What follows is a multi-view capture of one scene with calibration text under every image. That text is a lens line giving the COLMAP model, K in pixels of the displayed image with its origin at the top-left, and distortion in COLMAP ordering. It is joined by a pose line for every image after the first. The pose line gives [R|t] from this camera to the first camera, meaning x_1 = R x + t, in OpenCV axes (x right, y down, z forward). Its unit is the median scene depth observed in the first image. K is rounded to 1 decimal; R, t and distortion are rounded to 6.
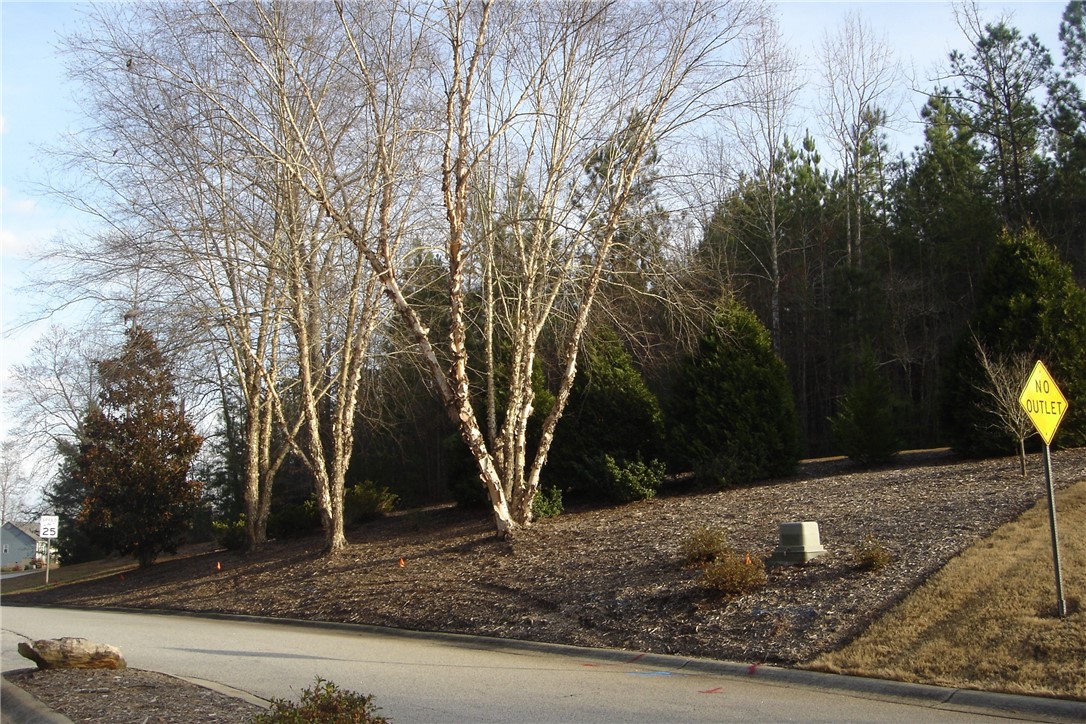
lens RADIAL K [[1211.7, 0, 540.6], [0, 1211.7, 360.2], [0, 0, 1]] dist [-0.133890, 0.000000]
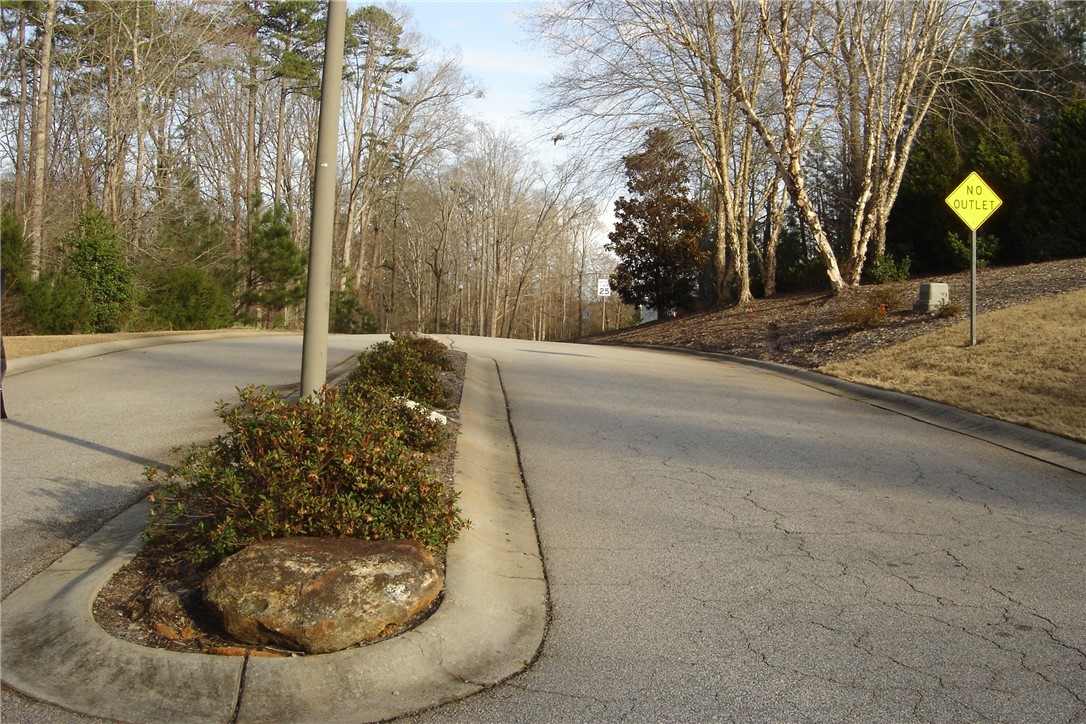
lens RADIAL K [[1211.7, 0, 545.2], [0, 1211.7, 361.7], [0, 0, 1]] dist [-0.133890, 0.000000]
pose [[0.855712, 0.051169, -0.514916, 0.323493], [0.047872, 0.983003, 0.177240, -0.023839], [0.515233, -0.176317, 0.838718, -0.231120]]
